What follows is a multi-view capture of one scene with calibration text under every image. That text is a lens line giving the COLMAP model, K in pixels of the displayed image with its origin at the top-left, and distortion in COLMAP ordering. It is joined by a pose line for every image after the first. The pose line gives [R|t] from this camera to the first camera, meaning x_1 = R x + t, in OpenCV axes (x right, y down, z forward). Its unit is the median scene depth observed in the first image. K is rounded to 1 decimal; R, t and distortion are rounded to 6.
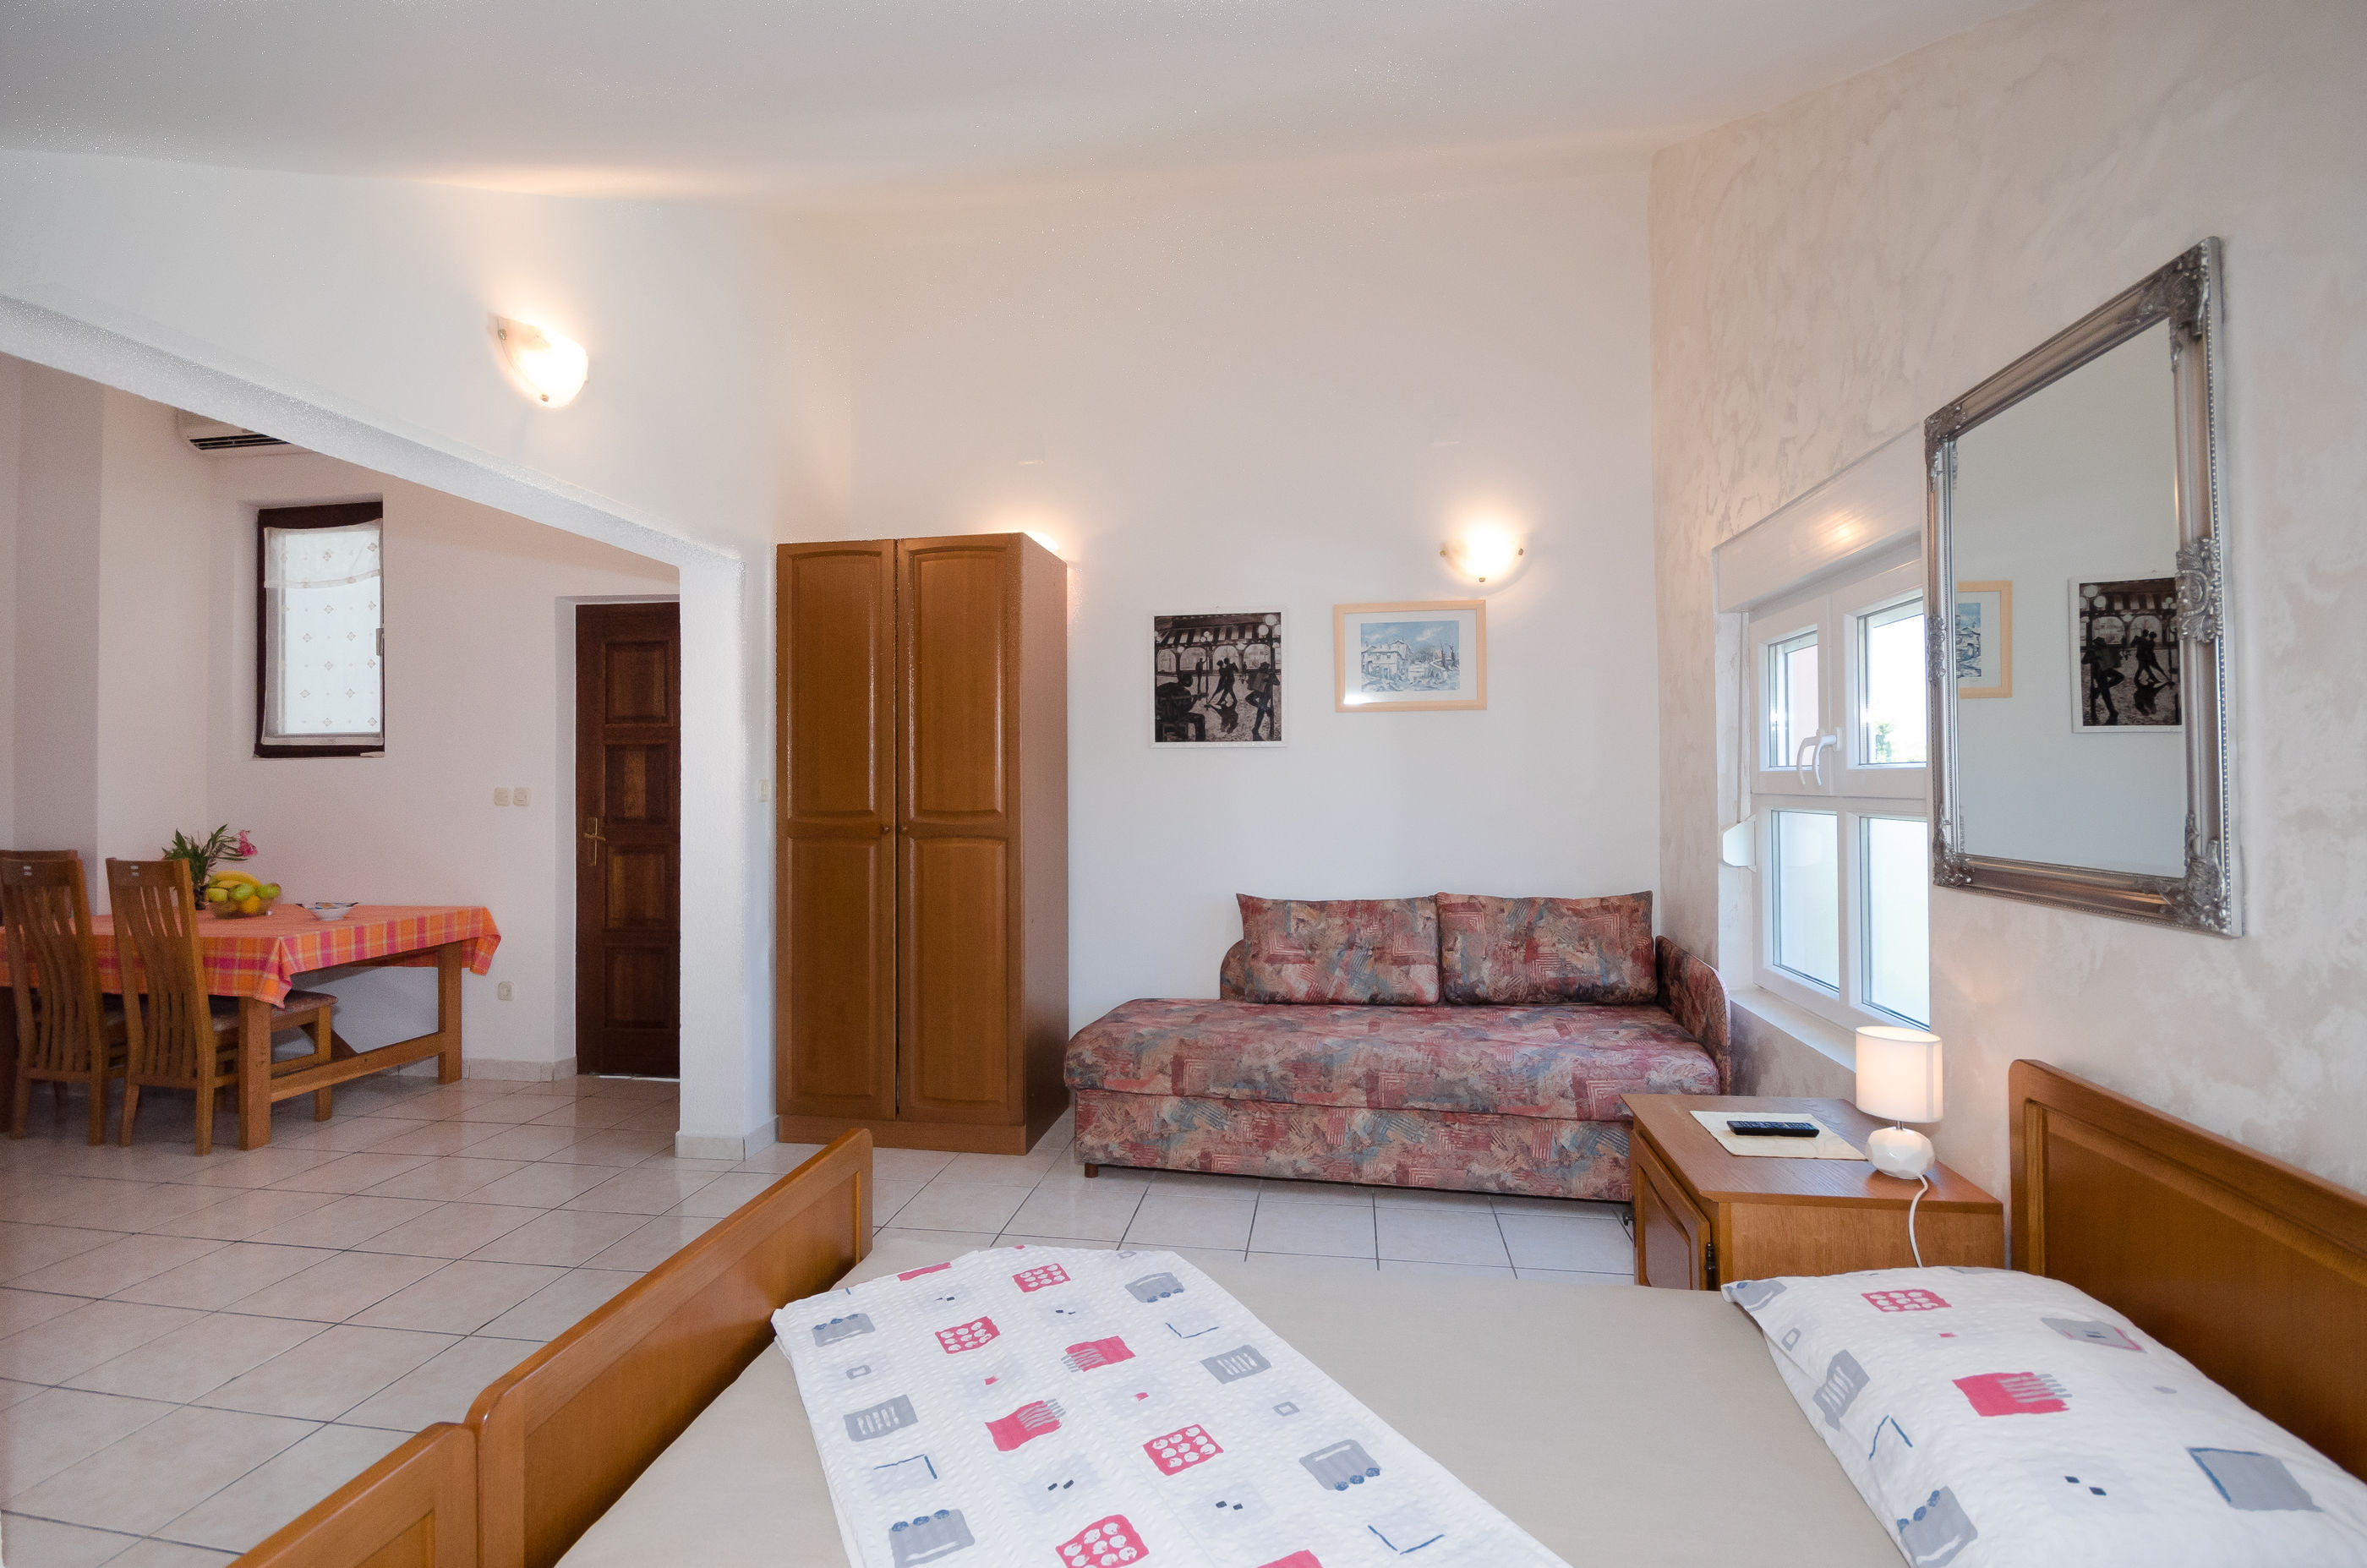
lens RADIAL K [[1062.2, 0, 1182.3], [0, 1062.2, 775.0], [0, 0, 1]] dist [-0.002223, -0.000328]
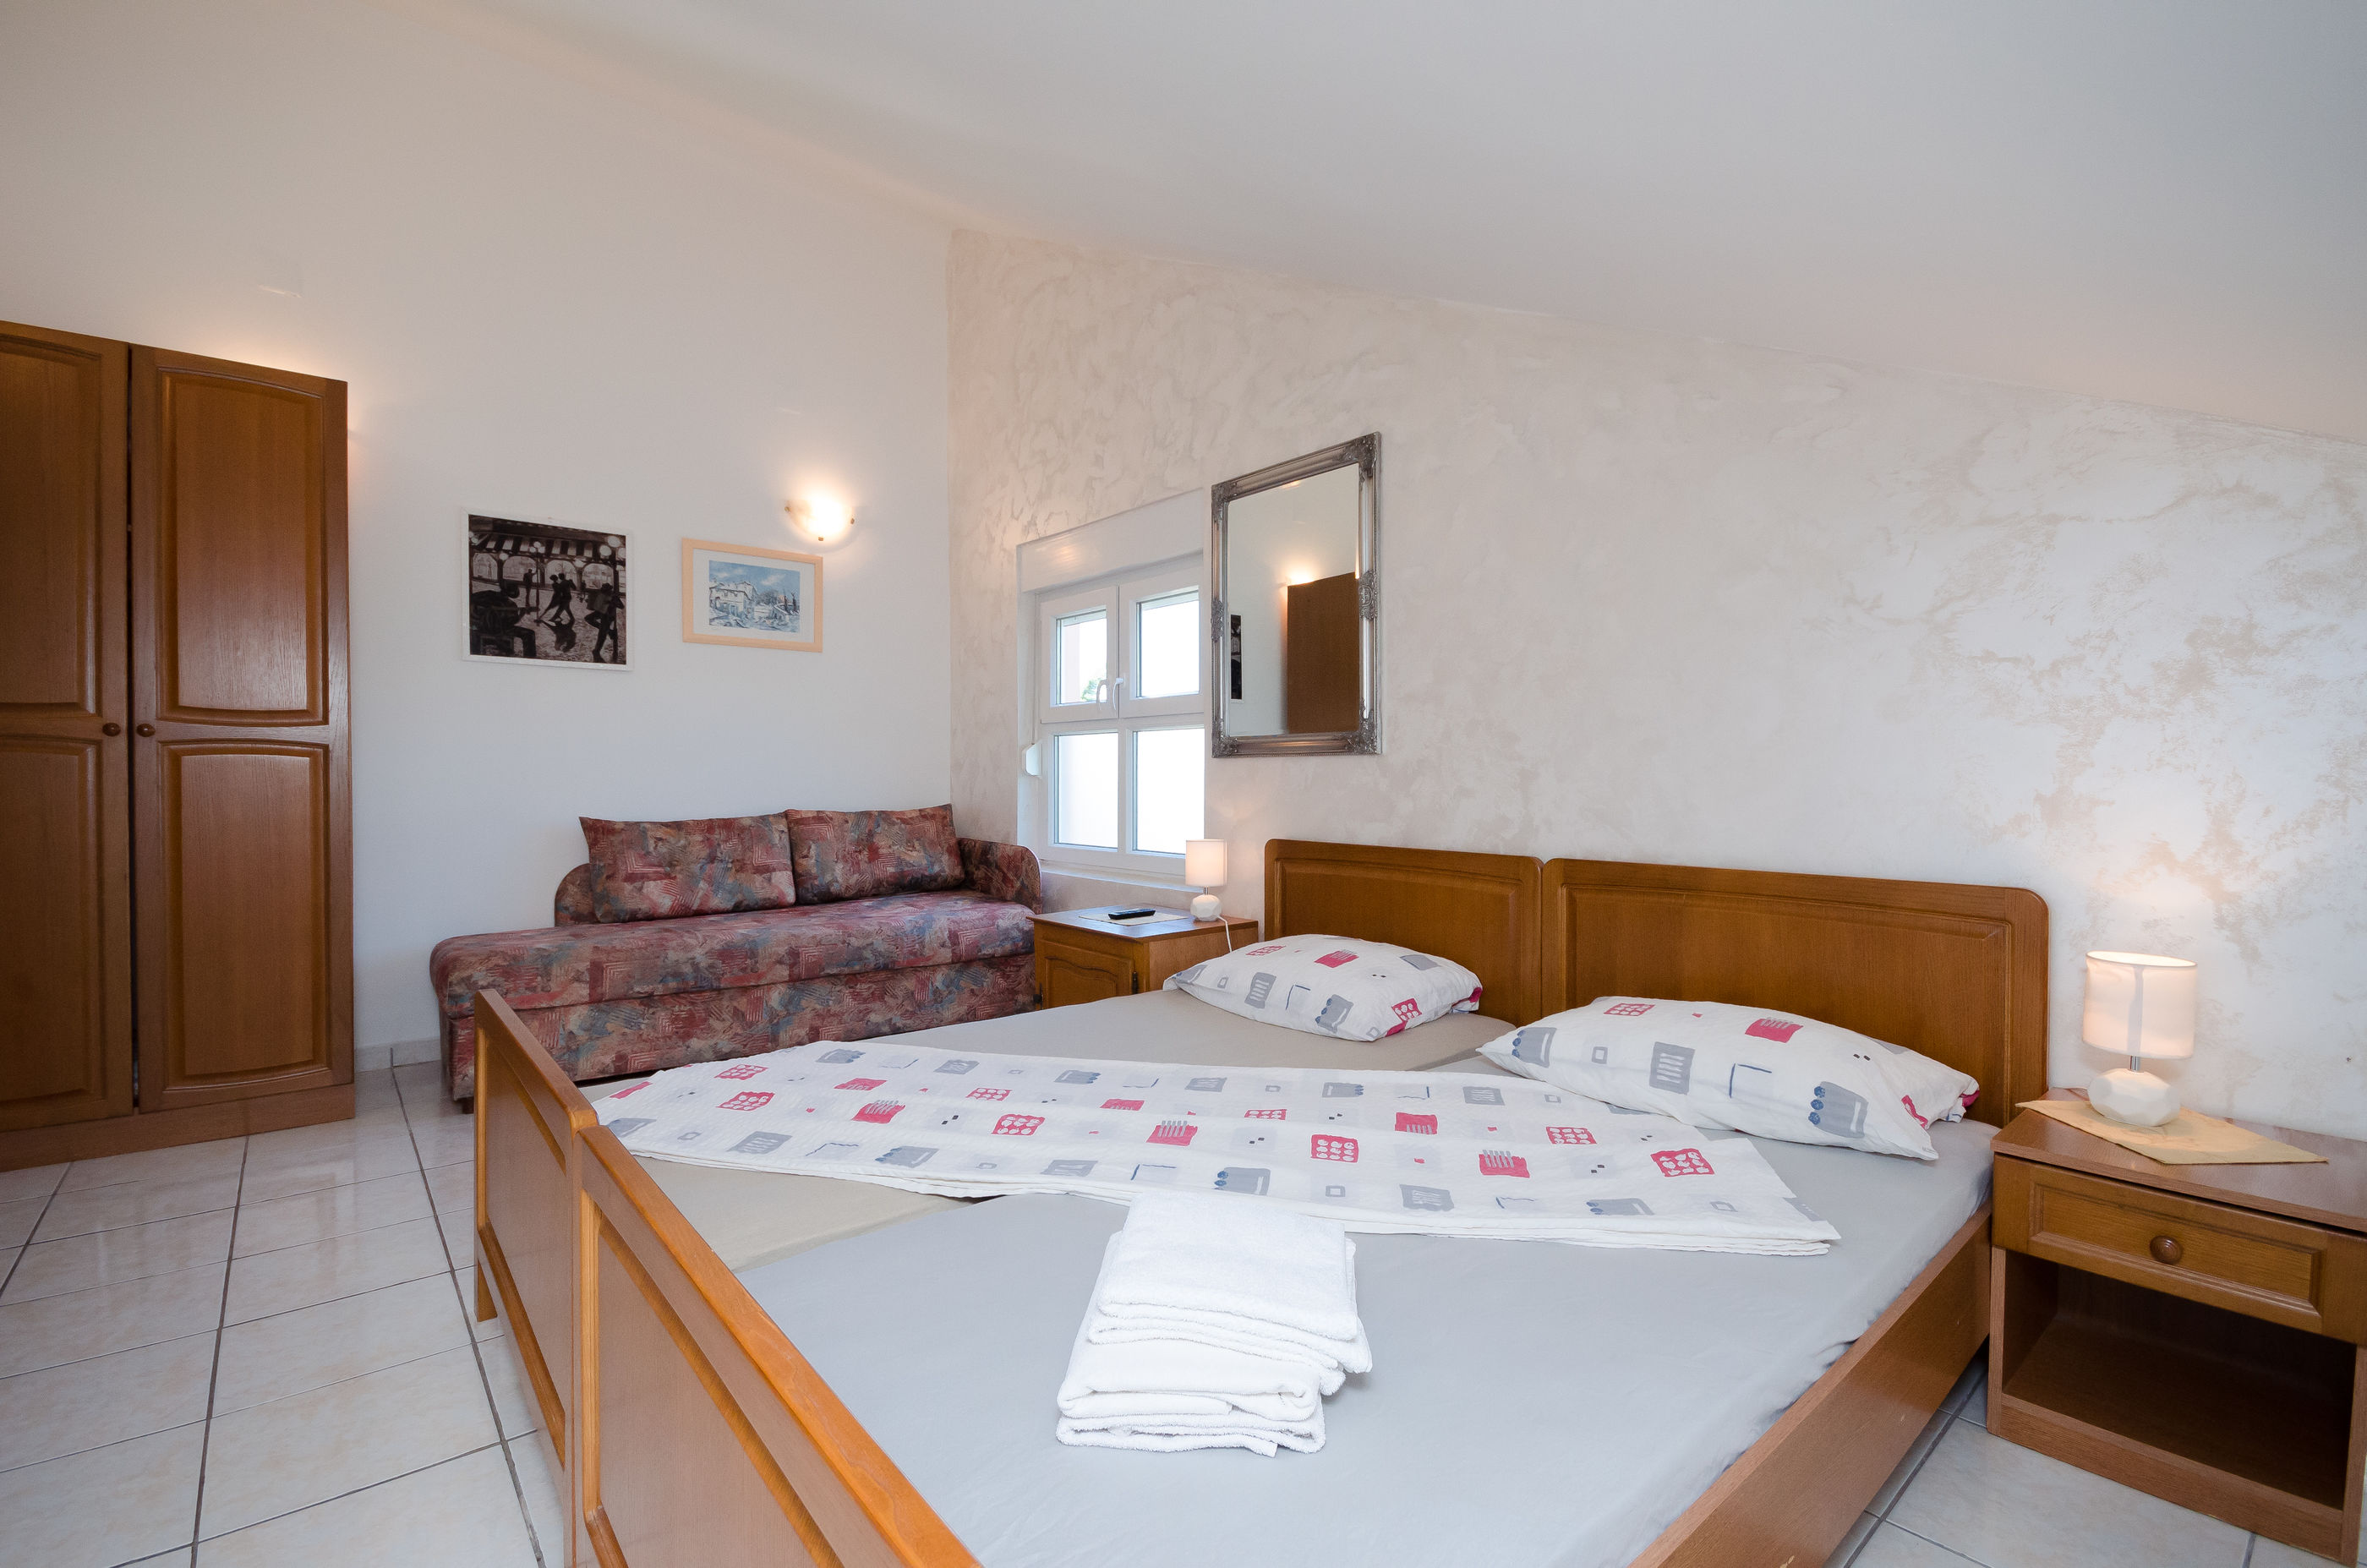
lens RADIAL K [[1029.6, 0, 1176.9], [0, 1029.6, 793.2], [0, 0, 1]] dist [0.000790, 0.000021]
pose [[0.663561, -0.003802, 0.748112, -0.313929], [-0.012785, 0.999783, 0.016422, 0.072190], [-0.748013, -0.020461, 0.663369, -0.038244]]
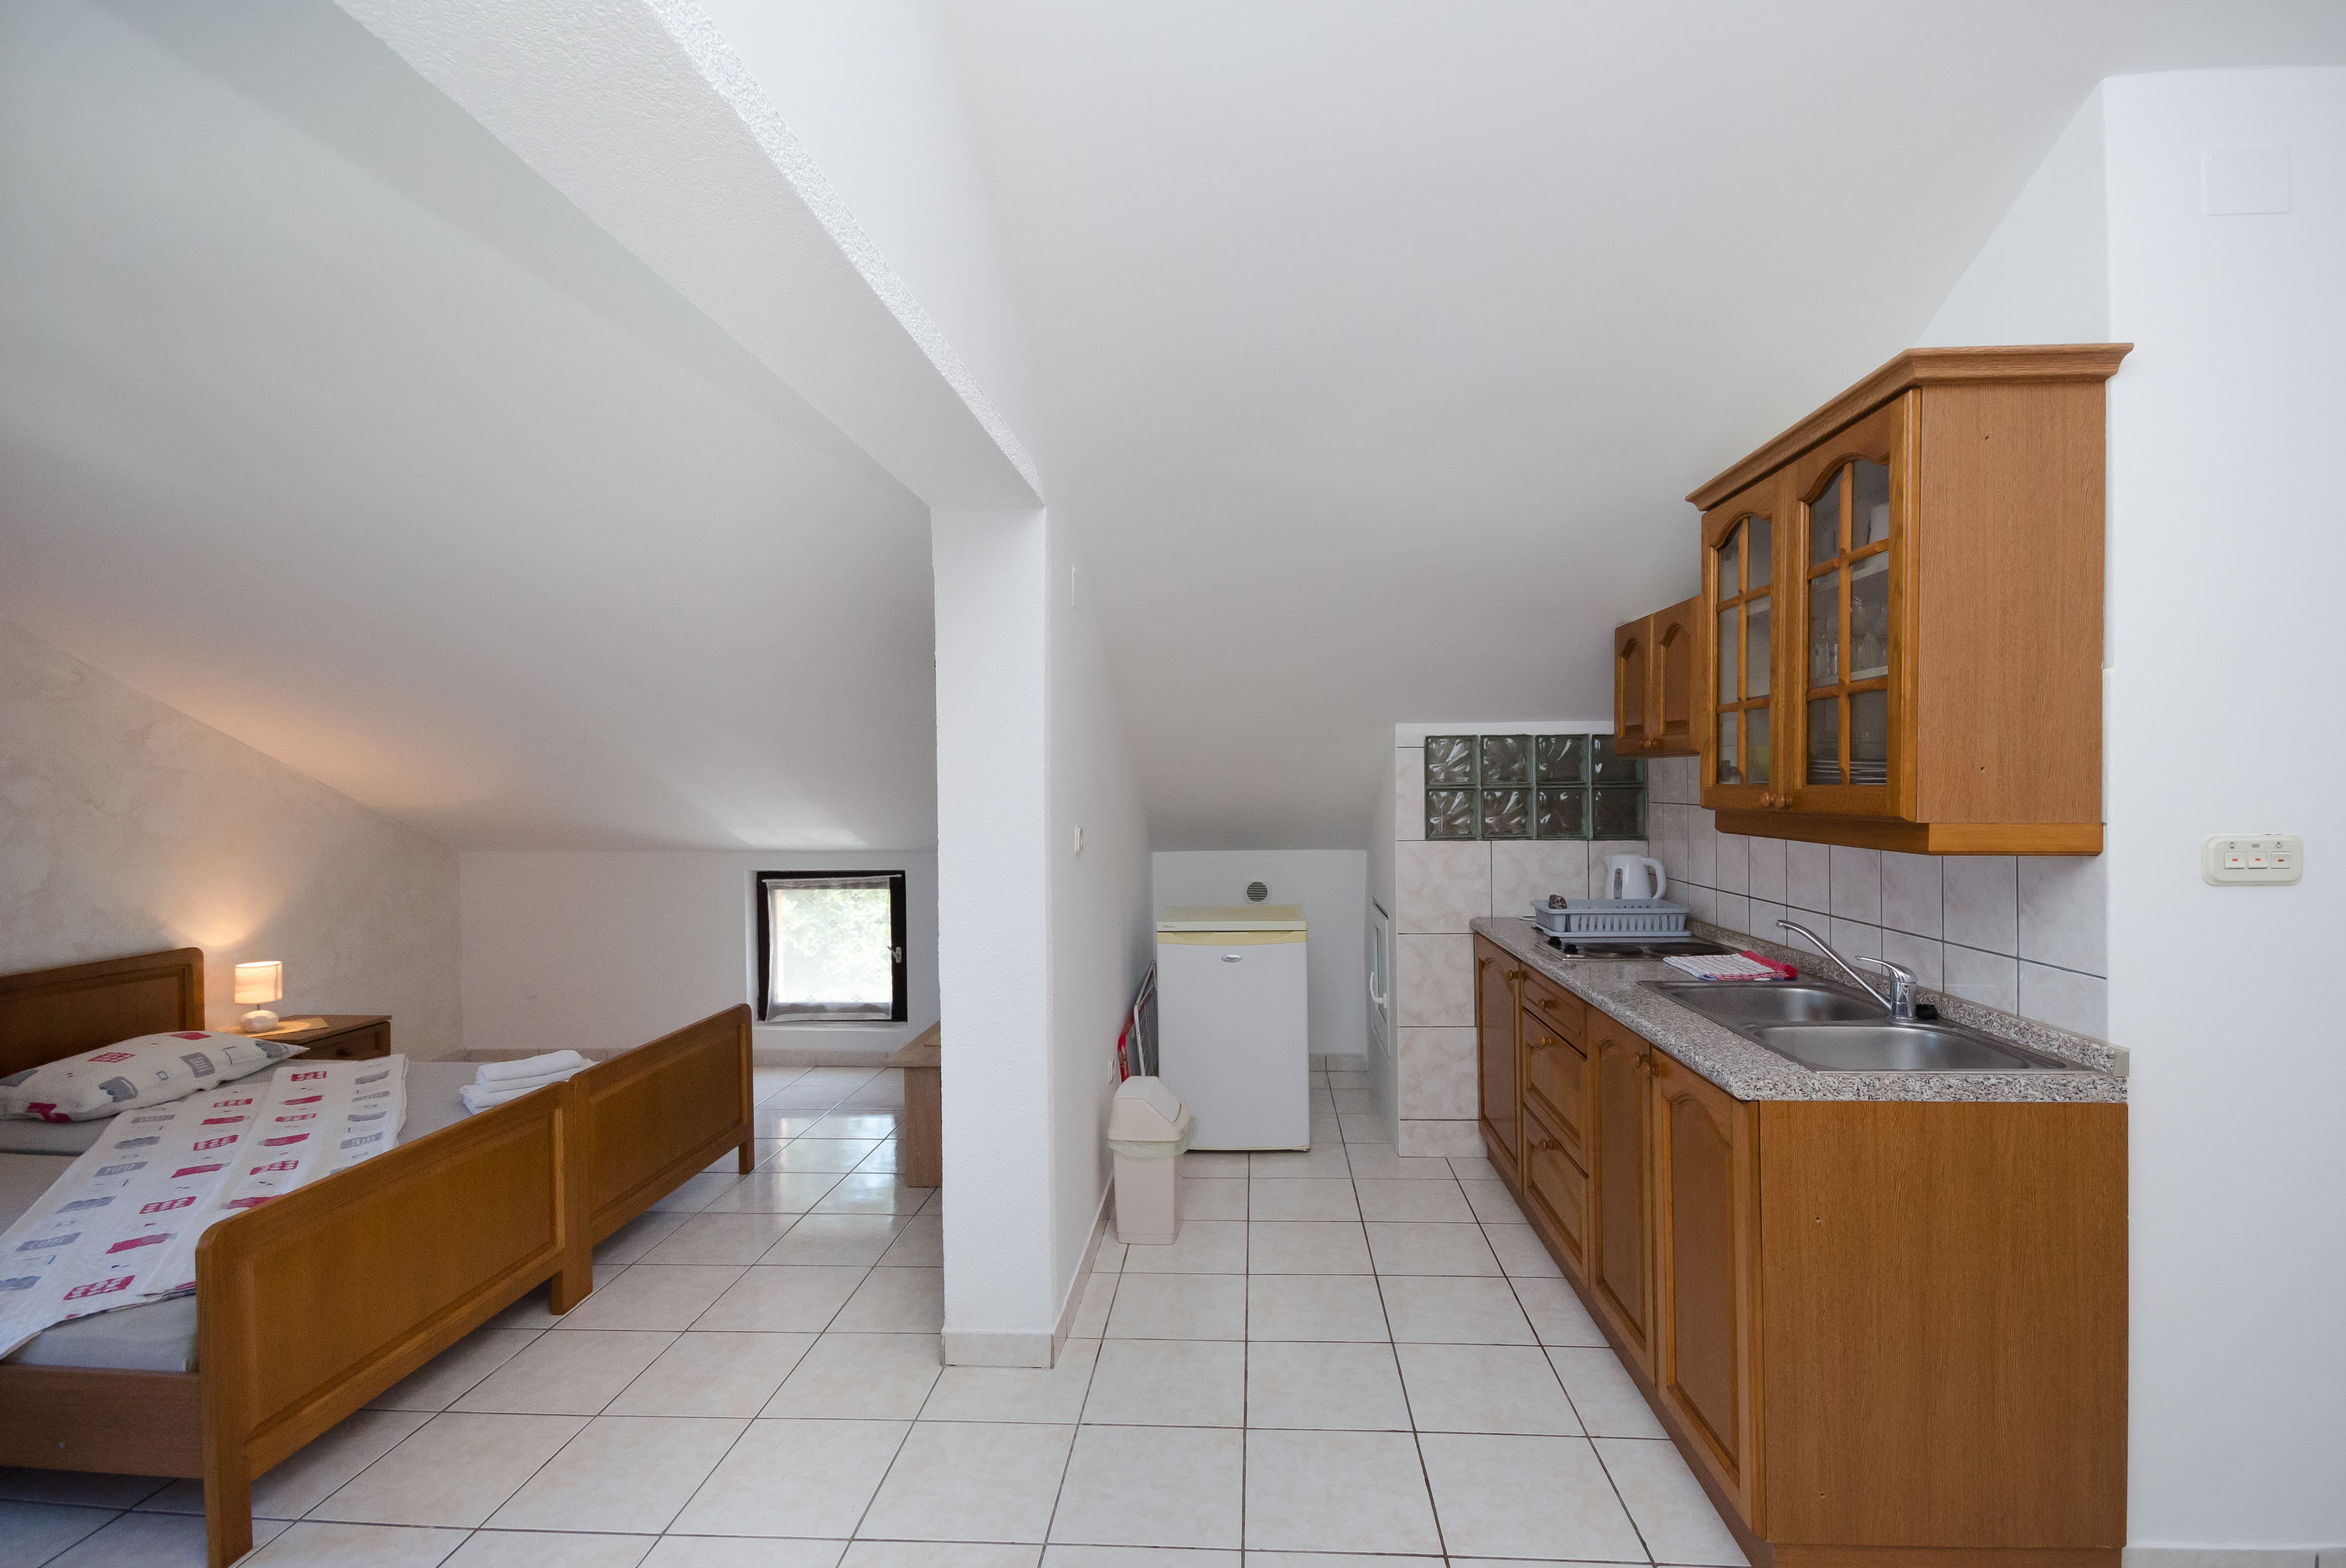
lens RADIAL K [[1080.7, 0, 1201.0], [0, 1080.7, 793.8], [0, 0, 1]] dist [0.022678, -0.012664]
pose [[-0.996490, 0.016420, -0.082085, -0.574321], [0.016167, 0.999862, 0.003736, -0.013087], [0.082135, 0.002395, -0.996618, 1.074805]]
